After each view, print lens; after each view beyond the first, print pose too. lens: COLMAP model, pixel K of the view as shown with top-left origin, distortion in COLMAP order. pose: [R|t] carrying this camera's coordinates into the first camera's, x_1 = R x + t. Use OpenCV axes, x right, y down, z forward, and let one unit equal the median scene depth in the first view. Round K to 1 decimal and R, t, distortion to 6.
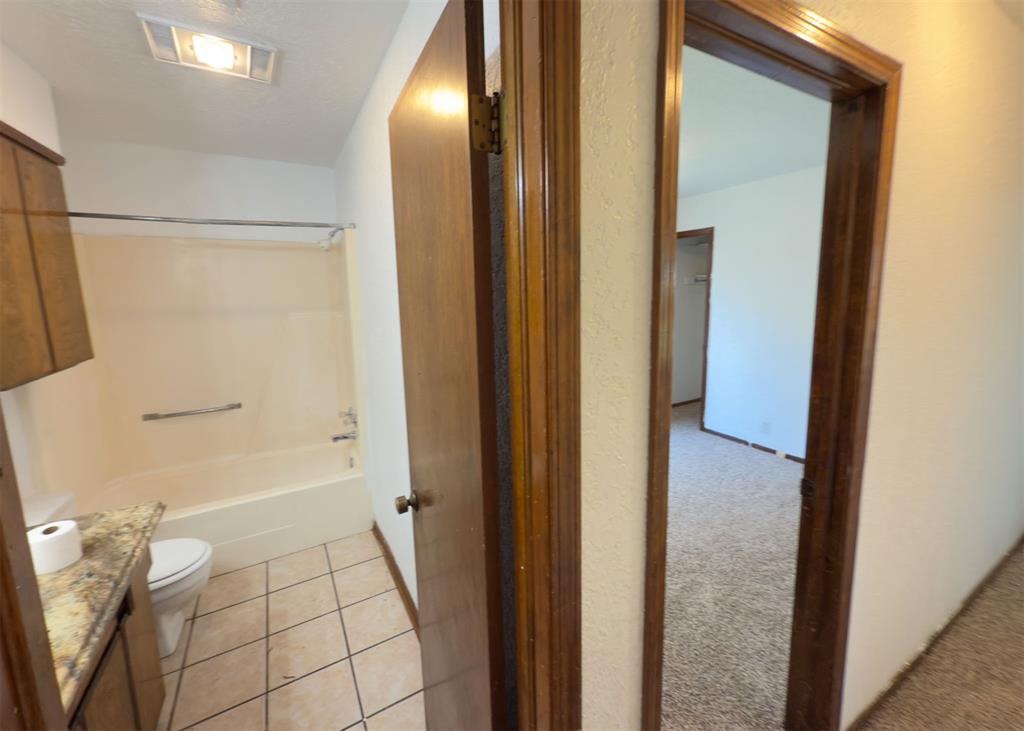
lens RADIAL K [[415.8, 0, 513.5], [0, 415.8, 346.5], [0, 0, 1]] dist [0.000414, -0.000016]
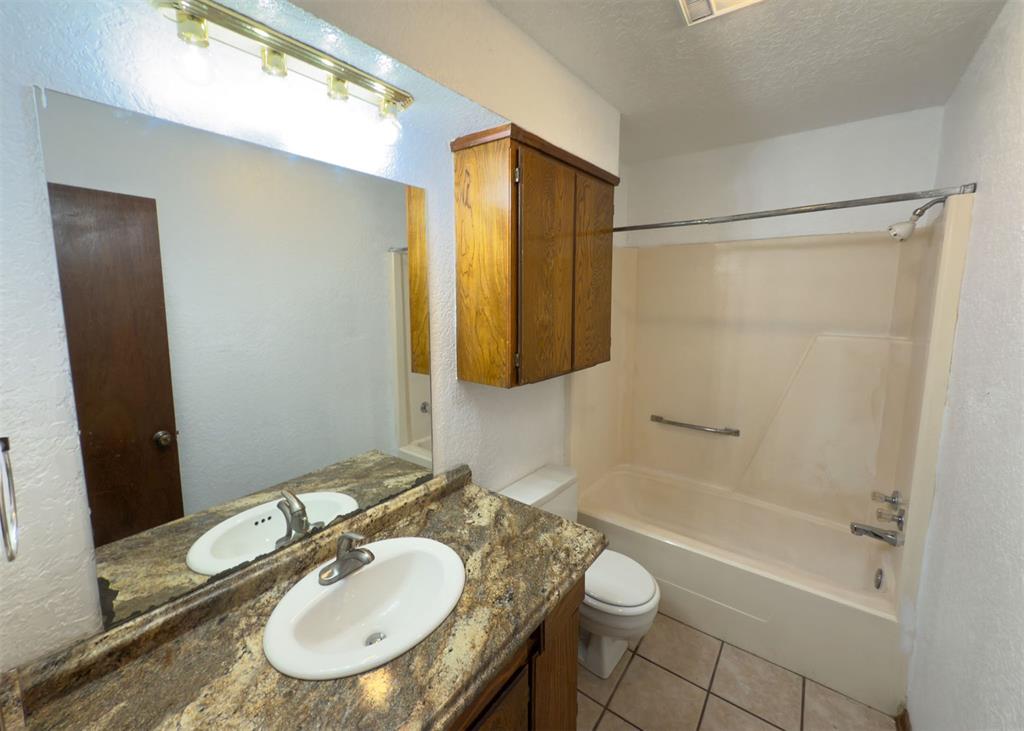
lens RADIAL K [[412.9, 0, 513.0], [0, 412.9, 347.8], [0, 0, 1]] dist [0.000275, 0.000013]
pose [[0.389981, 0.131610, -0.911369, -0.120980], [-0.137292, 0.986981, 0.083781, -0.057630], [0.910530, 0.092451, 0.402973, 0.311065]]
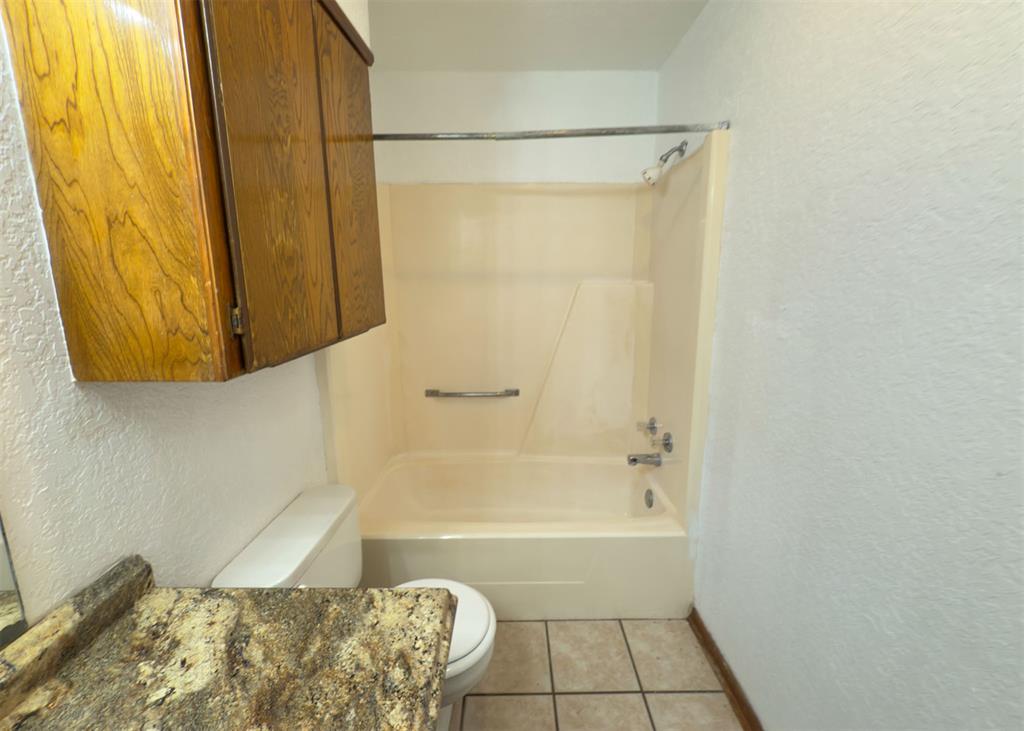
lens RADIAL K [[412.9, 0, 513.0], [0, 412.9, 347.8], [0, 0, 1]] dist [0.000275, 0.000013]
pose [[0.867182, 0.099369, -0.487976, -0.399891], [-0.078712, 0.994922, 0.062722, 0.006255], [0.491731, -0.015982, 0.870601, 0.420919]]
